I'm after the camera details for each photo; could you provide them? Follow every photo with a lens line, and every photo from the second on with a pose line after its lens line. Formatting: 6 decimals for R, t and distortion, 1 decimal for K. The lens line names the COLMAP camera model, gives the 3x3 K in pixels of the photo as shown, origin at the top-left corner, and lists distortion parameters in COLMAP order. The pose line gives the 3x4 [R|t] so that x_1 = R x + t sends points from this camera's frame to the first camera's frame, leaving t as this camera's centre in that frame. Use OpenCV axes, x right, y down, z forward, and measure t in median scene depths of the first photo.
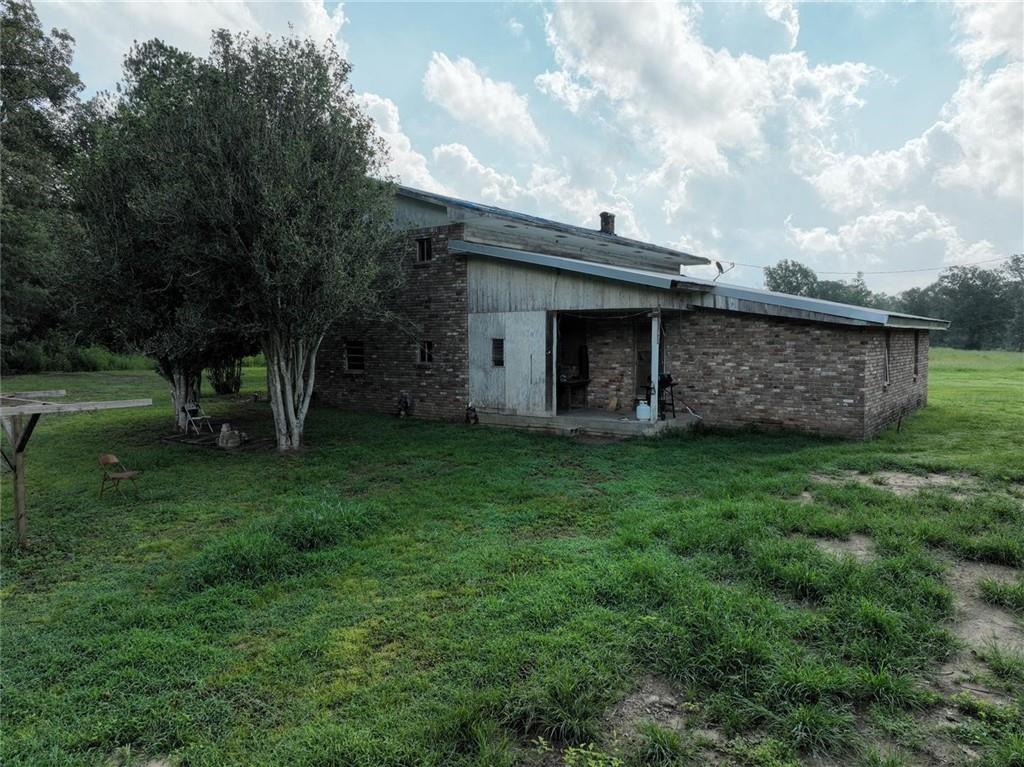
lens RADIAL K [[721.4, 0, 512.0], [0, 721.4, 383.5], [0, 0, 1]] dist [0.004601, 0.011447]
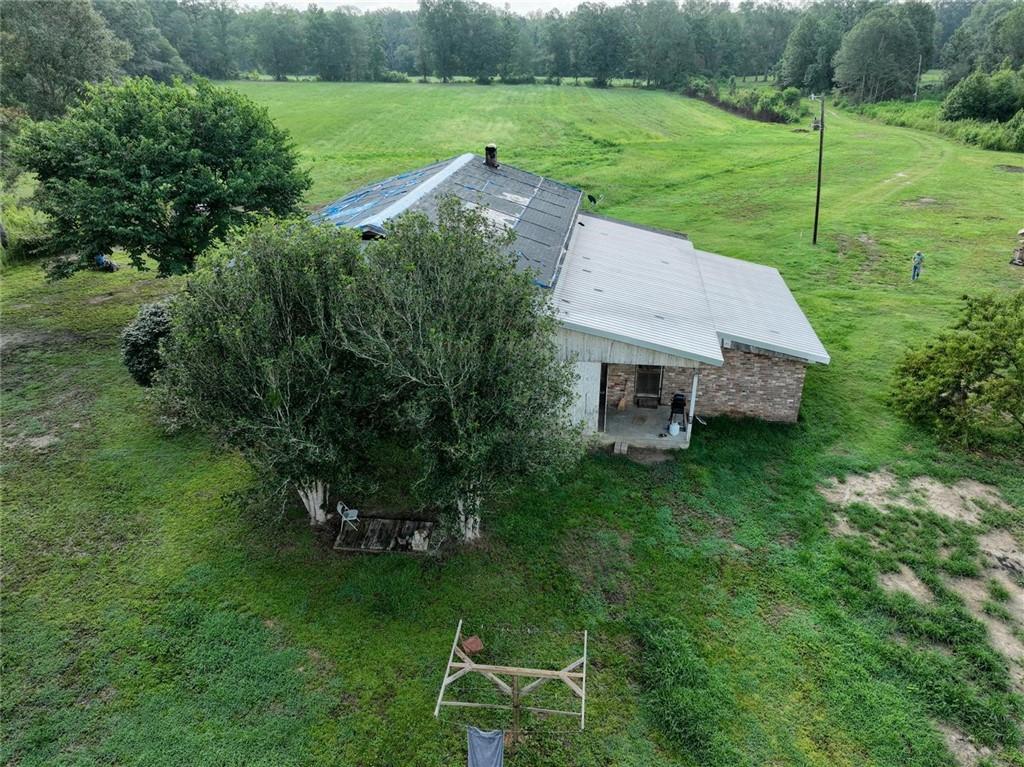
lens RADIAL K [[723.1, 0, 512.0], [0, 723.1, 383.5], [0, 0, 1]] dist [0.003796, 0.008036]
pose [[0.875824, -0.209830, 0.434629, -0.694979], [0.029787, 0.922328, 0.385257, -0.599704], [-0.481710, -0.324471, 0.814048, 0.033013]]
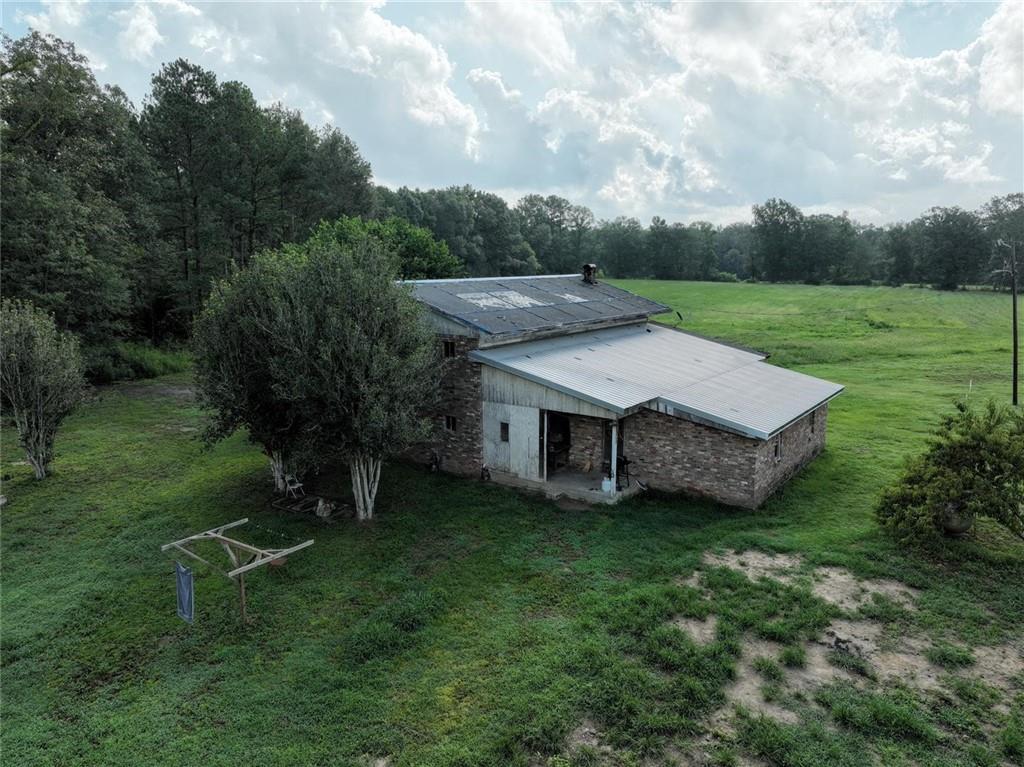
lens RADIAL K [[723.1, 0, 512.0], [0, 723.1, 383.5], [0, 0, 1]] dist [0.003796, 0.008036]
pose [[0.999928, -0.003839, 0.011344, -0.023236], [0.002528, 0.993540, 0.113455, -0.330736], [-0.011706, -0.113418, 0.993478, -0.418387]]
